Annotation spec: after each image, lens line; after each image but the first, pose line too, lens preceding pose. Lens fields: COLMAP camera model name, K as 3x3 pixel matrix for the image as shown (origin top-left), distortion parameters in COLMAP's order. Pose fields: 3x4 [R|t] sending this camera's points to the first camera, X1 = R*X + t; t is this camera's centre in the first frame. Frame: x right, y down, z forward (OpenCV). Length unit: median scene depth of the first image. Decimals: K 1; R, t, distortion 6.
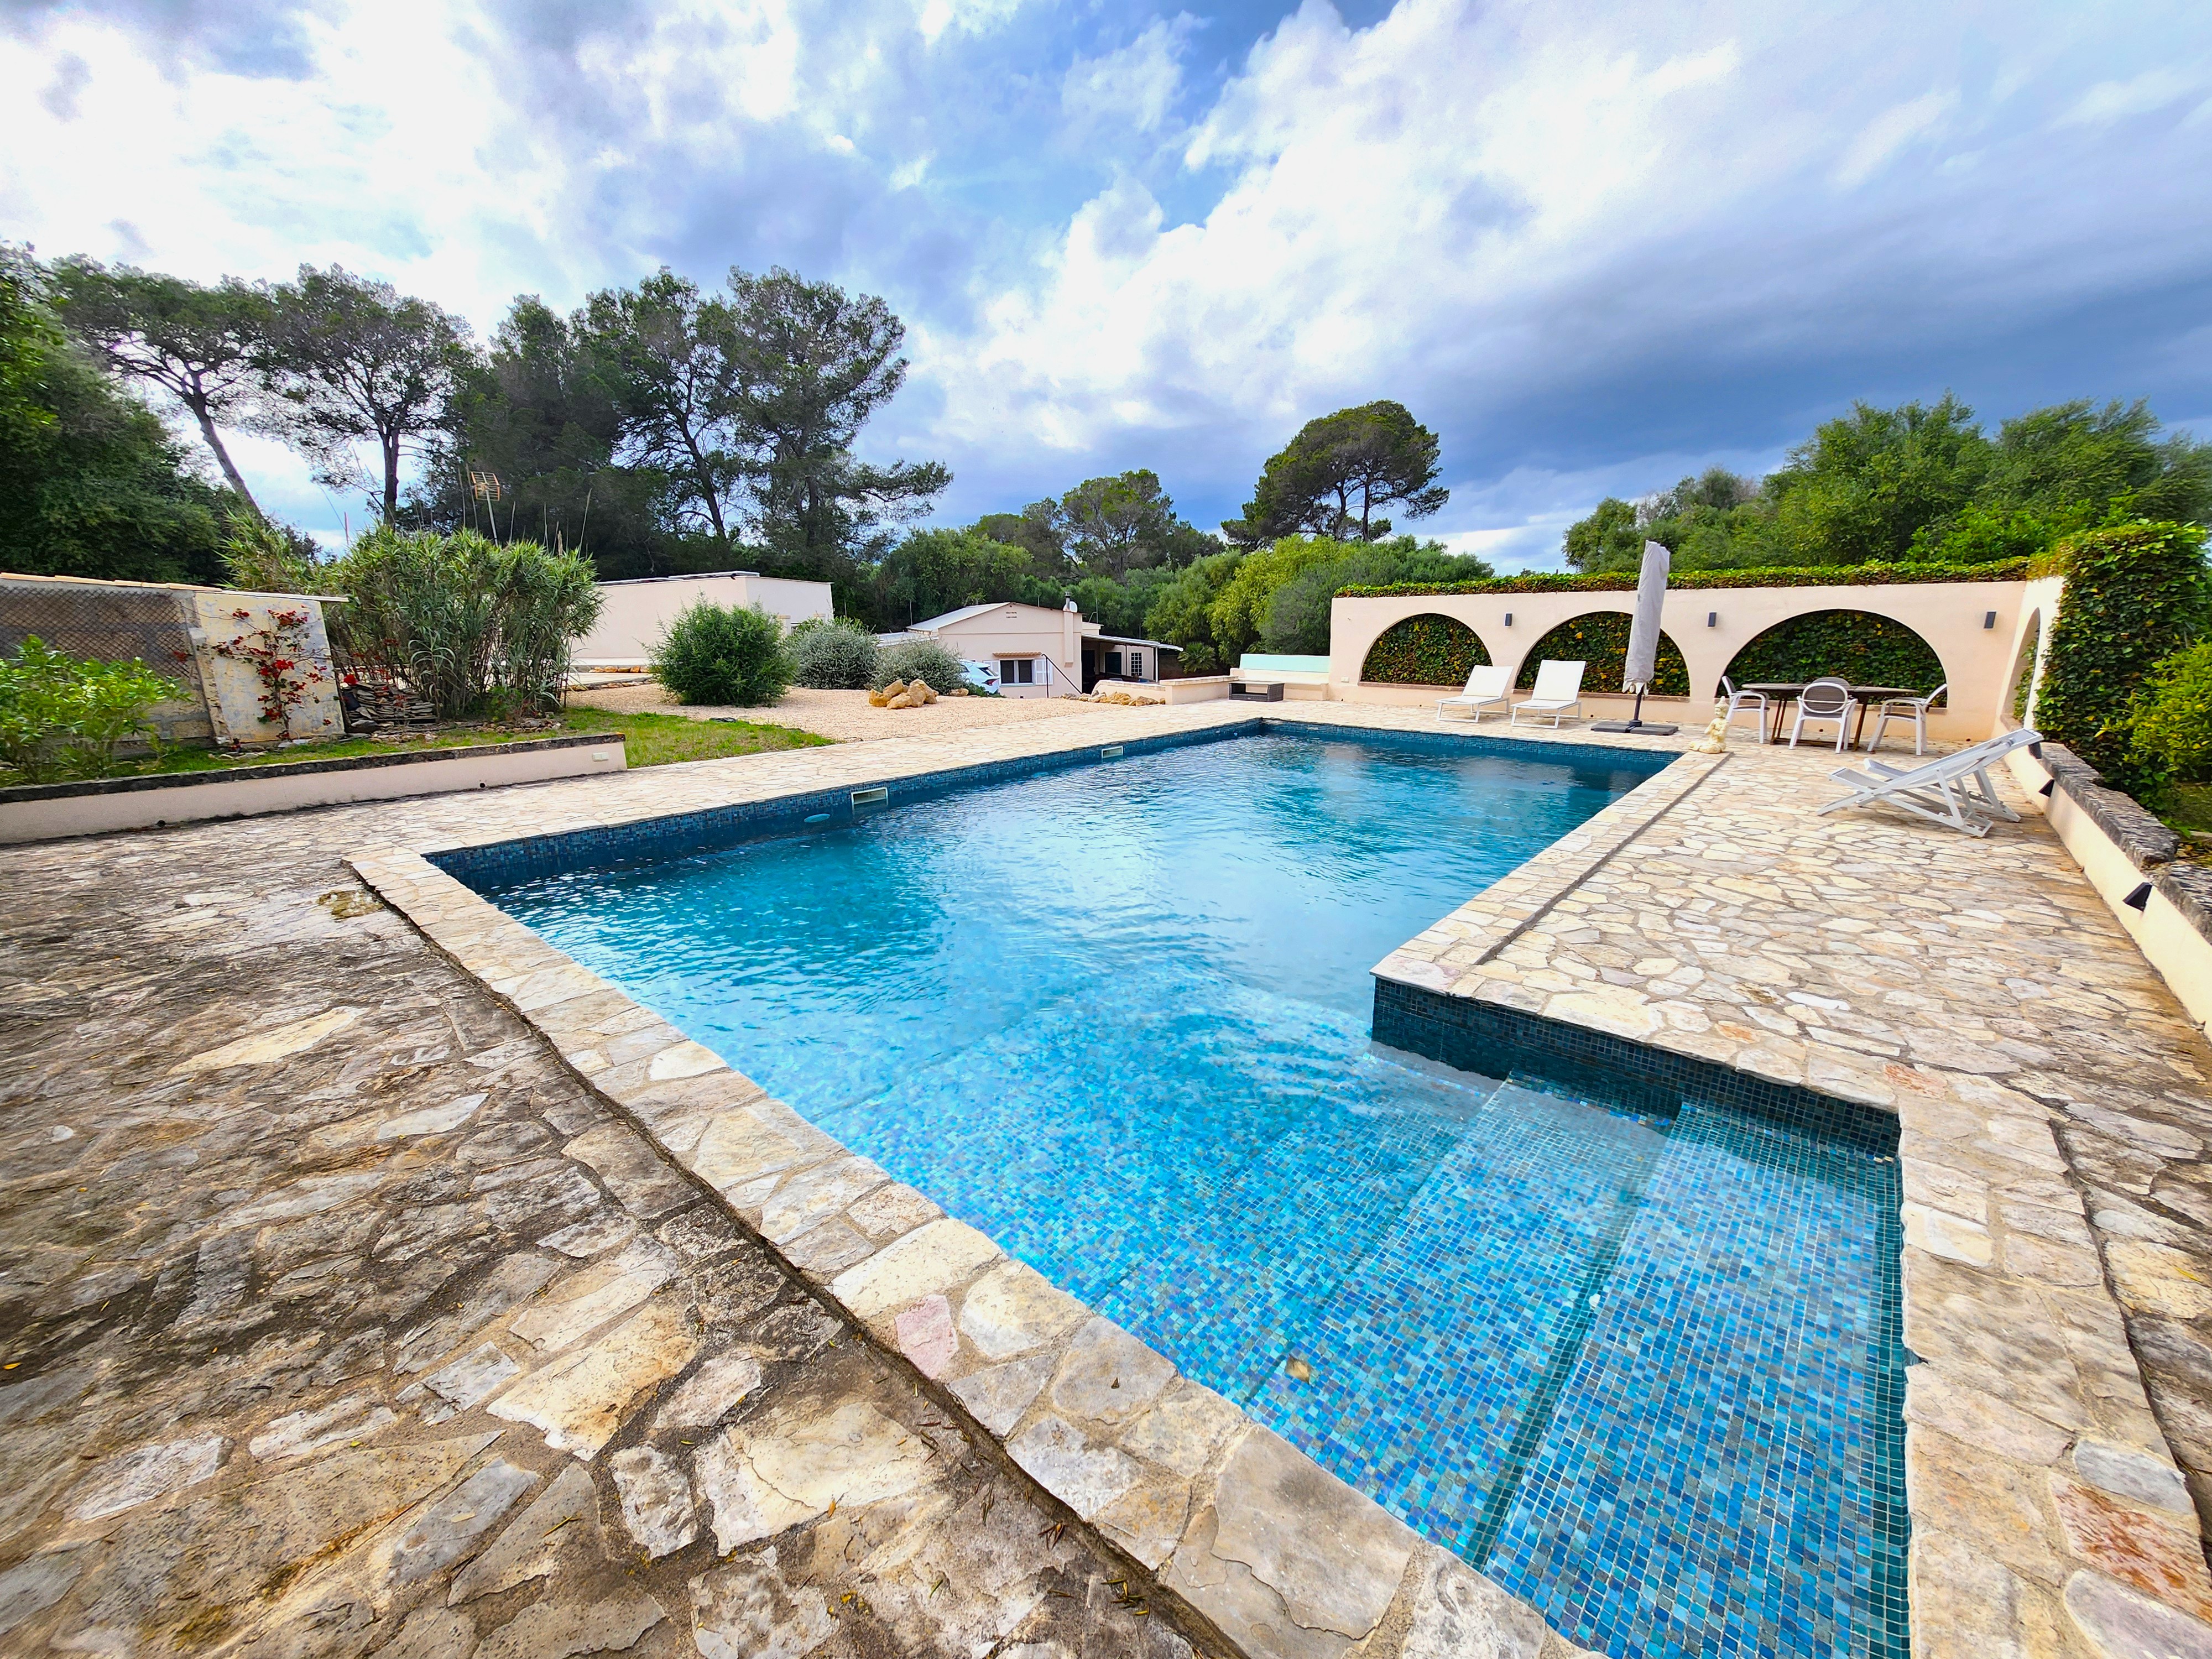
lens RADIAL K [[850.7, 0, 1124.0], [0, 850.7, 822.6], [0, 0, 1]] dist [0.010330, 0.000115]
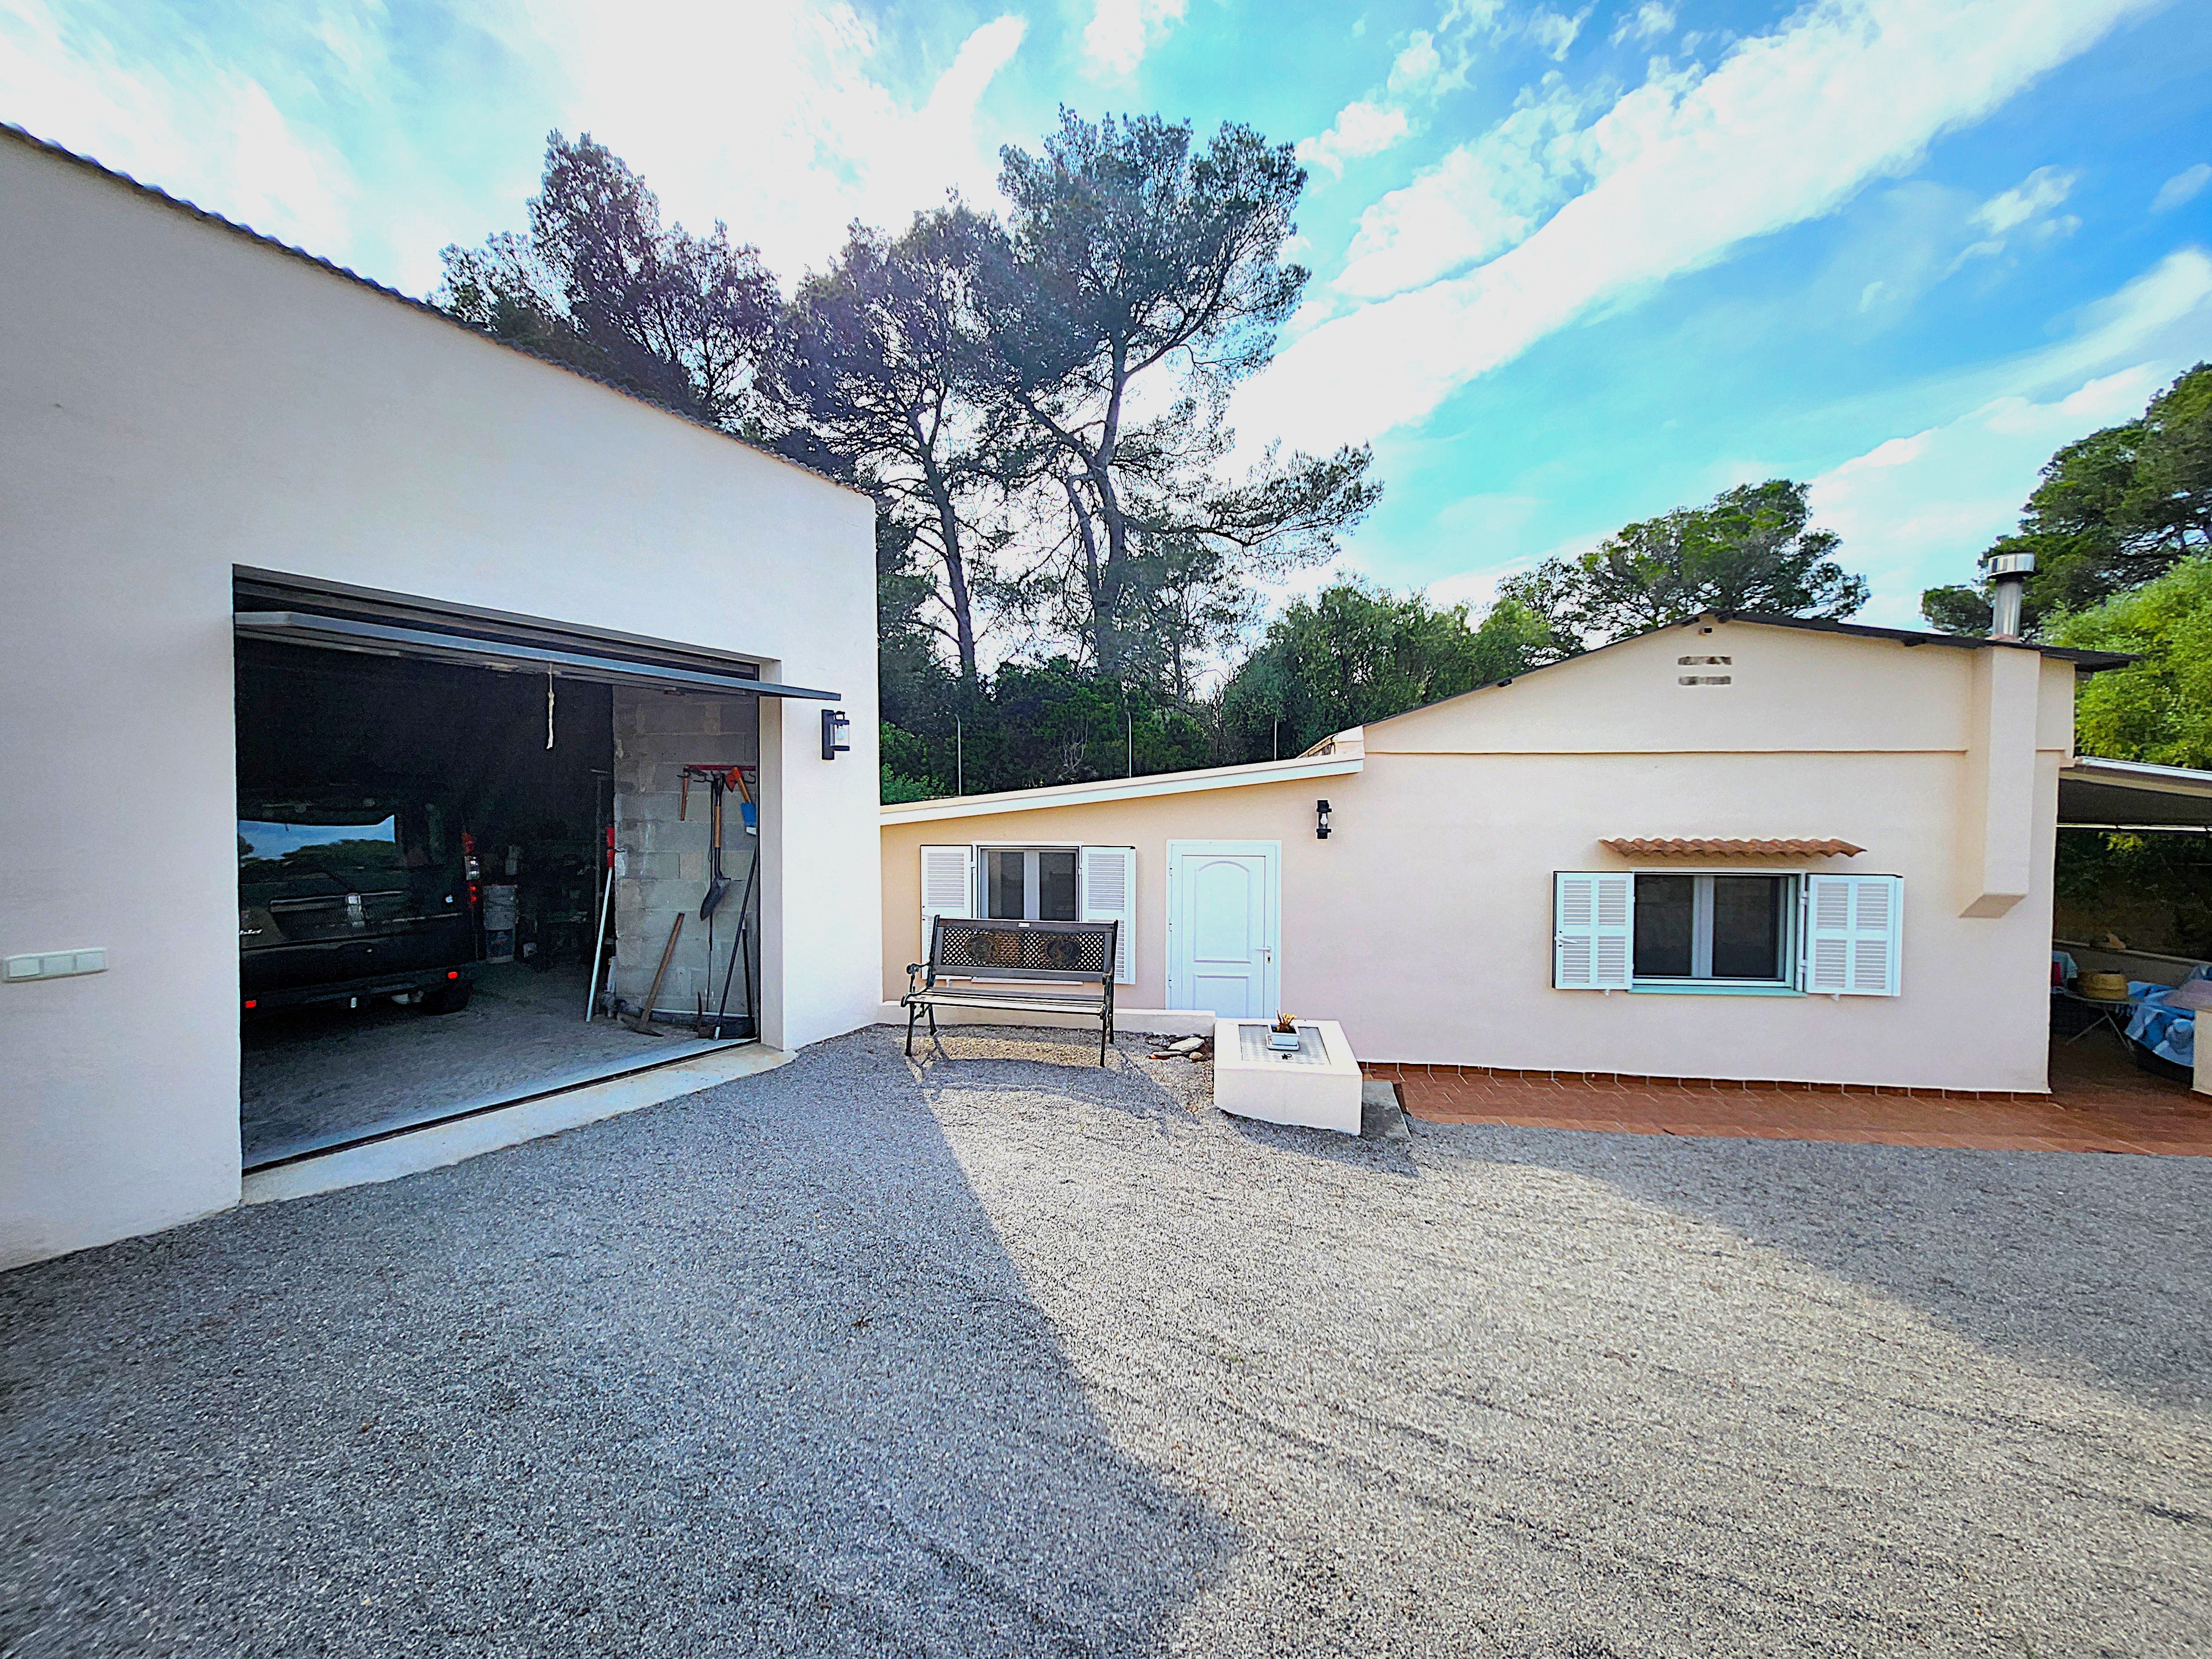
lens RADIAL K [[850.7, 0, 1124.0], [0, 850.7, 822.6], [0, 0, 1]] dist [0.010330, 0.000115]
pose [[0.903884, 0.015015, -0.427514, -0.129147], [-0.103370, 0.977433, -0.184225, -0.114138], [0.415100, 0.210711, 0.885038, 0.570062]]
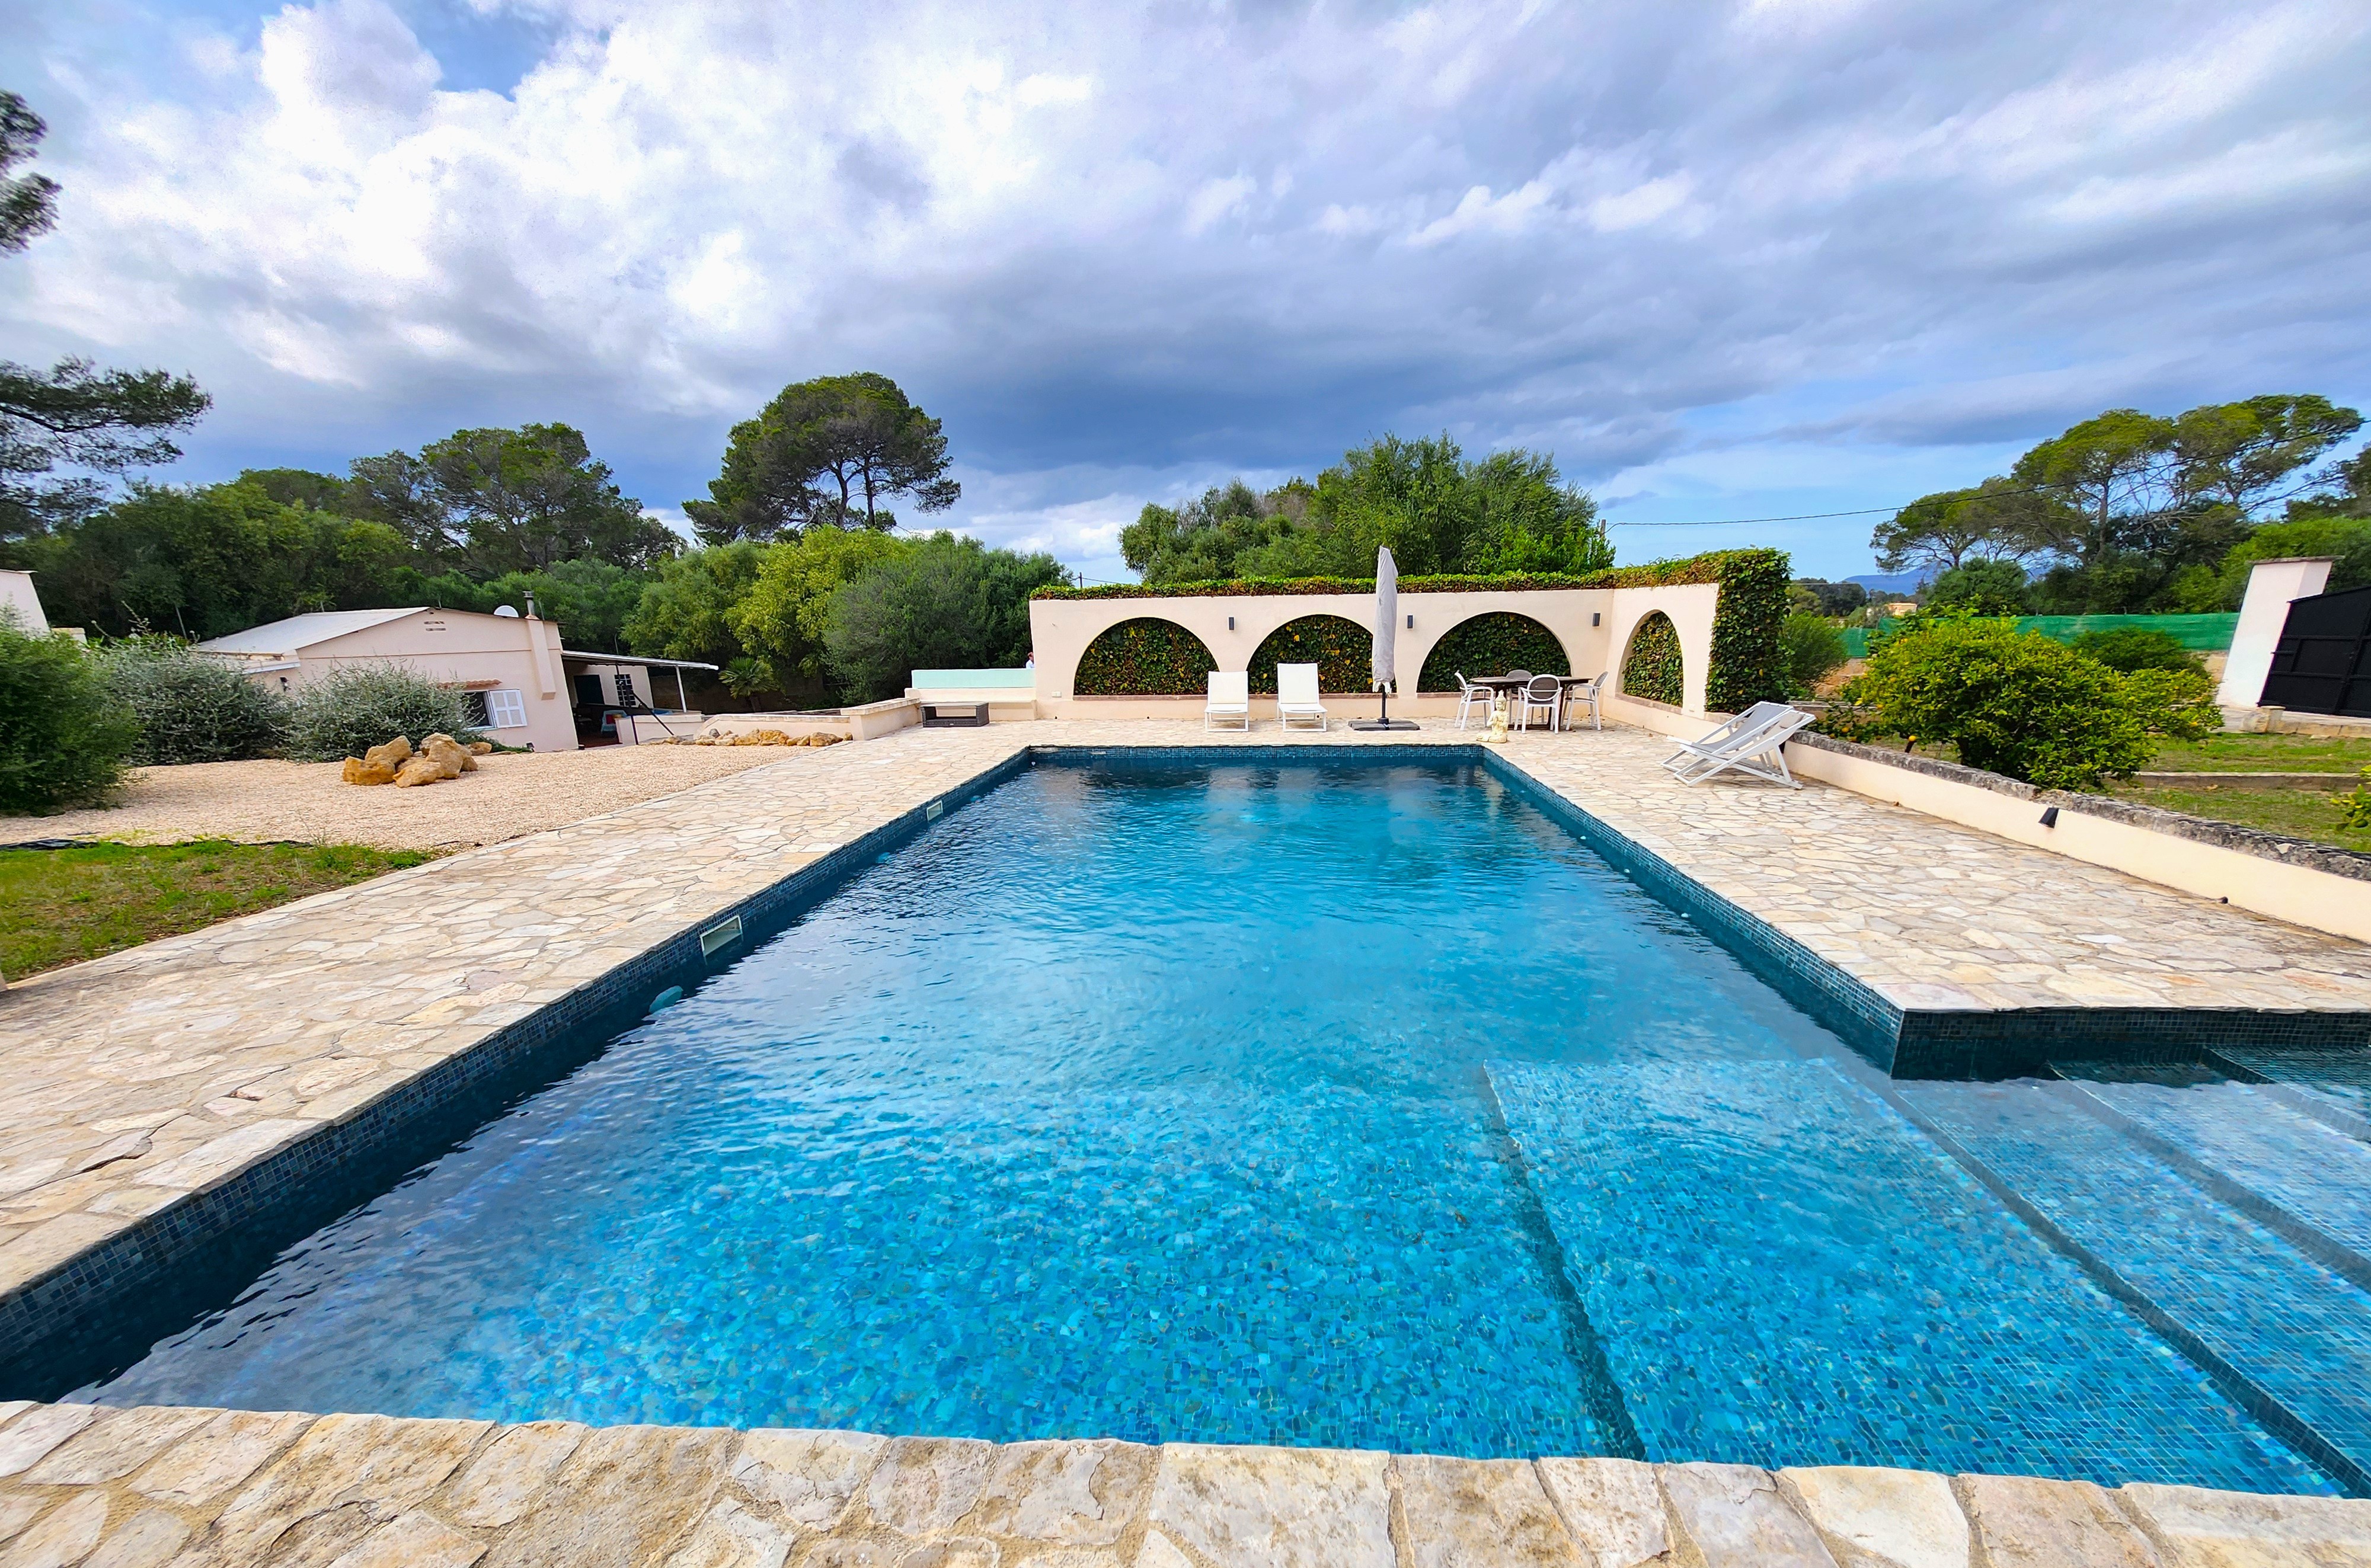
lens RADIAL K [[928.4, 0, 1181.5], [0, 928.4, 883.4], [0, 0, 1]] dist [-0.000970, 0.000519]
pose [[0.803819, -0.172036, 0.569454, -0.084342], [0.150835, 0.984929, 0.084642, -0.015237], [-0.575433, 0.017857, 0.817654, 0.060065]]
